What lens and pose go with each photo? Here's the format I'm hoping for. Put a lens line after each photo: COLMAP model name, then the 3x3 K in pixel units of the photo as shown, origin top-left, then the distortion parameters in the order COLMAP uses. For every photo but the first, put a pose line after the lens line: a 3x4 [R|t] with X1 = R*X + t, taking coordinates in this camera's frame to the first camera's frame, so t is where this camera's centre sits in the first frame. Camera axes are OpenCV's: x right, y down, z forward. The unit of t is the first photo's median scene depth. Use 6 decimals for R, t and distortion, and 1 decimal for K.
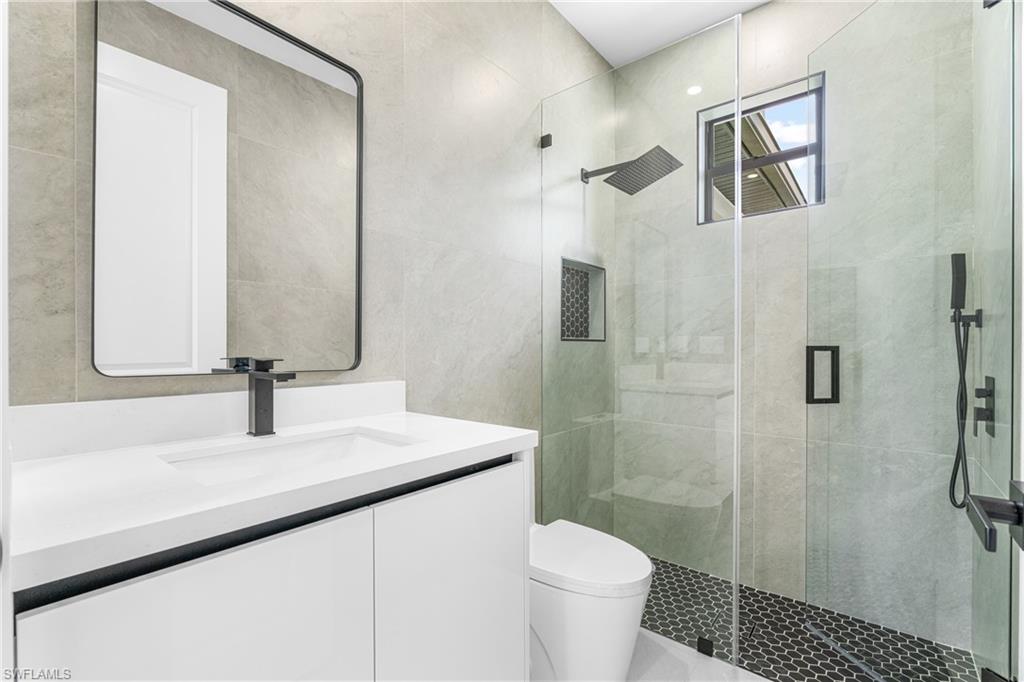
lens RADIAL K [[447.1, 0, 512.0], [0, 447.1, 341.0], [0, 0, 1]] dist [-0.000629, -0.000080]
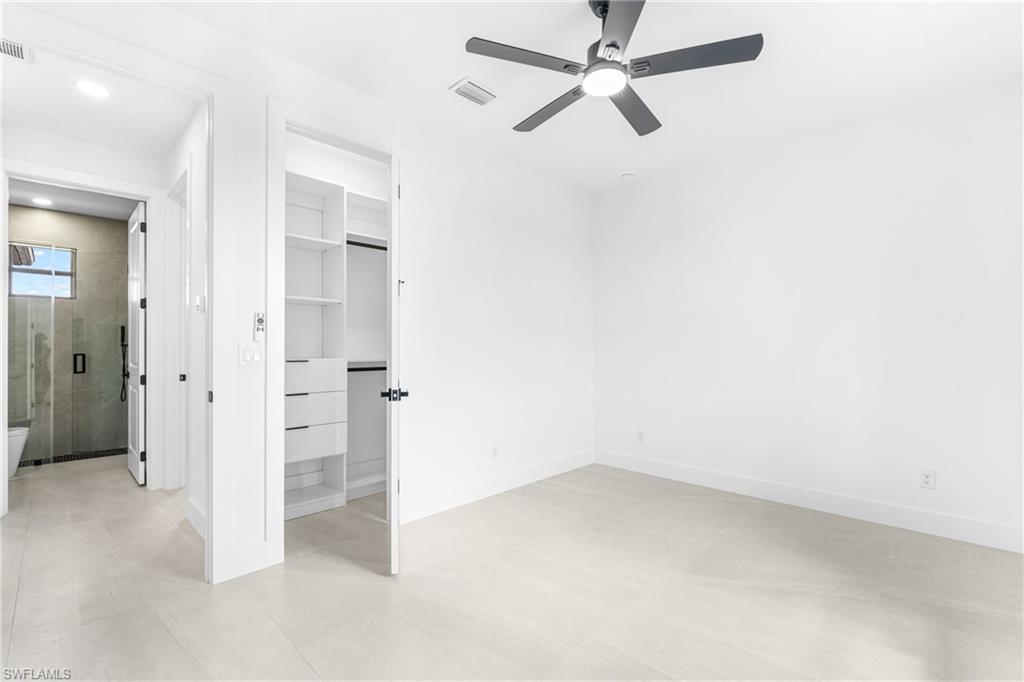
lens RADIAL K [[447.1, 0, 512.0], [0, 447.1, 341.0], [0, 0, 1]] dist [-0.000629, -0.000080]
pose [[0.076792, -0.001947, 0.997045, -1.998297], [0.008999, 0.999959, 0.001260, -0.051063], [-0.997007, 0.008875, 0.076806, -2.044152]]
